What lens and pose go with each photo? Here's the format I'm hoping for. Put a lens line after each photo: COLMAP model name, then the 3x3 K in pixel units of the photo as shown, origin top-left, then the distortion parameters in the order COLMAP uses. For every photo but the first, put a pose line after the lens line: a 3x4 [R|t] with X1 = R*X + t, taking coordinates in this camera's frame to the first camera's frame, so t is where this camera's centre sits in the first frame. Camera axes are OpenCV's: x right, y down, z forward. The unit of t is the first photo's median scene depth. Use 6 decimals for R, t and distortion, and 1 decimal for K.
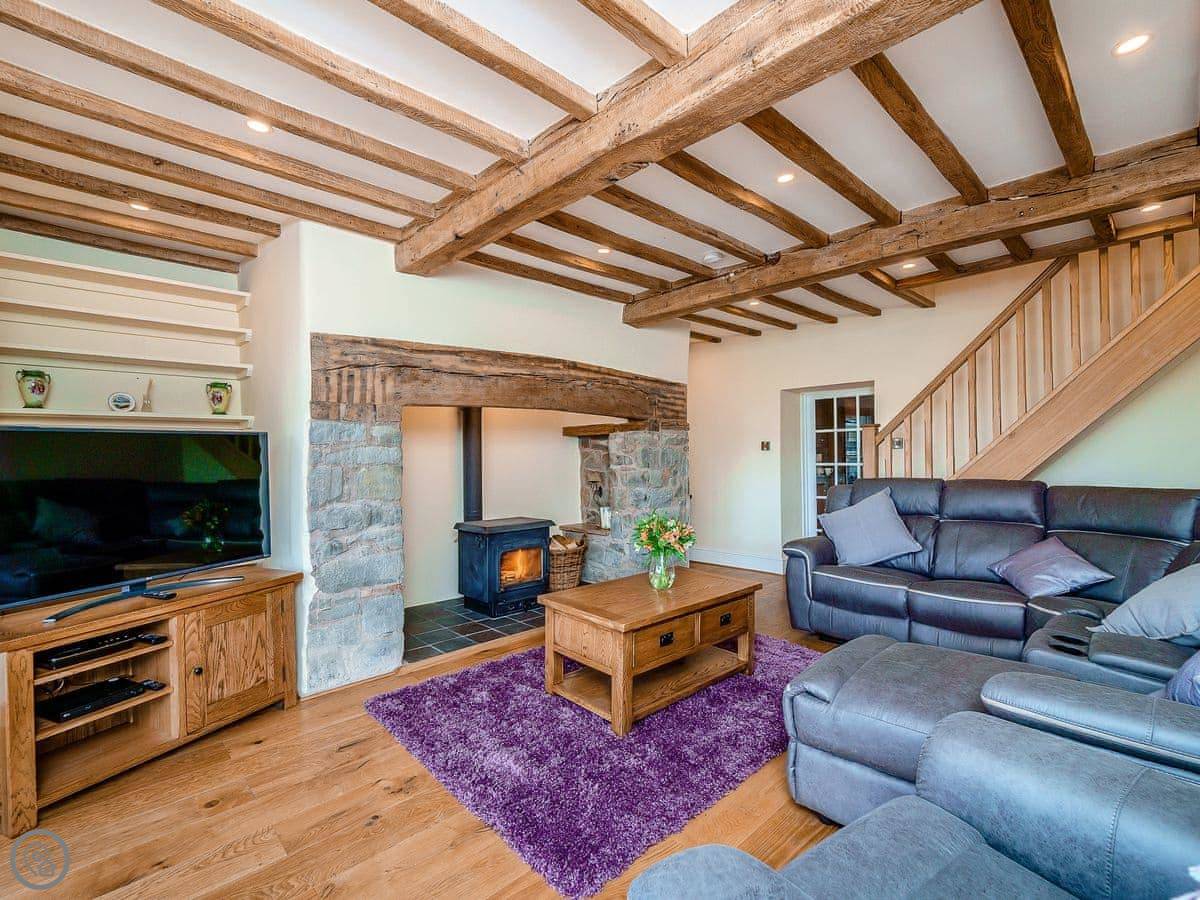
lens RADIAL K [[564.4, 0, 592.6], [0, 564.4, 457.8], [0, 0, 1]] dist [-0.000198, 0.000895]
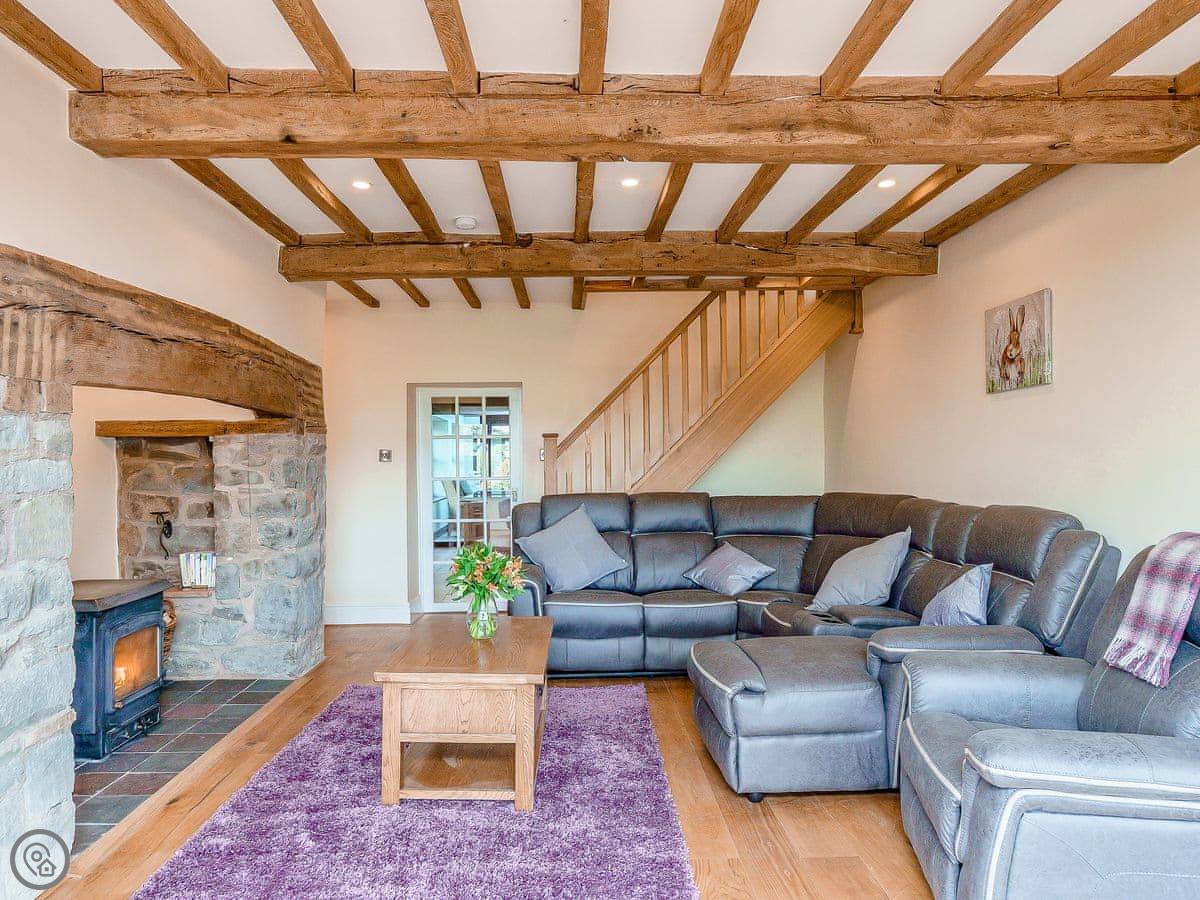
lens RADIAL K [[849.6, 0, 603.4], [0, 849.6, 465.5], [0, 0, 1]] dist [-0.000228, 0.008222]
pose [[0.657740, -0.001672, 0.753243, -0.562179], [0.002457, 0.999997, 0.000074, -0.011523], [-0.753241, 0.001803, 0.657742, 0.063666]]
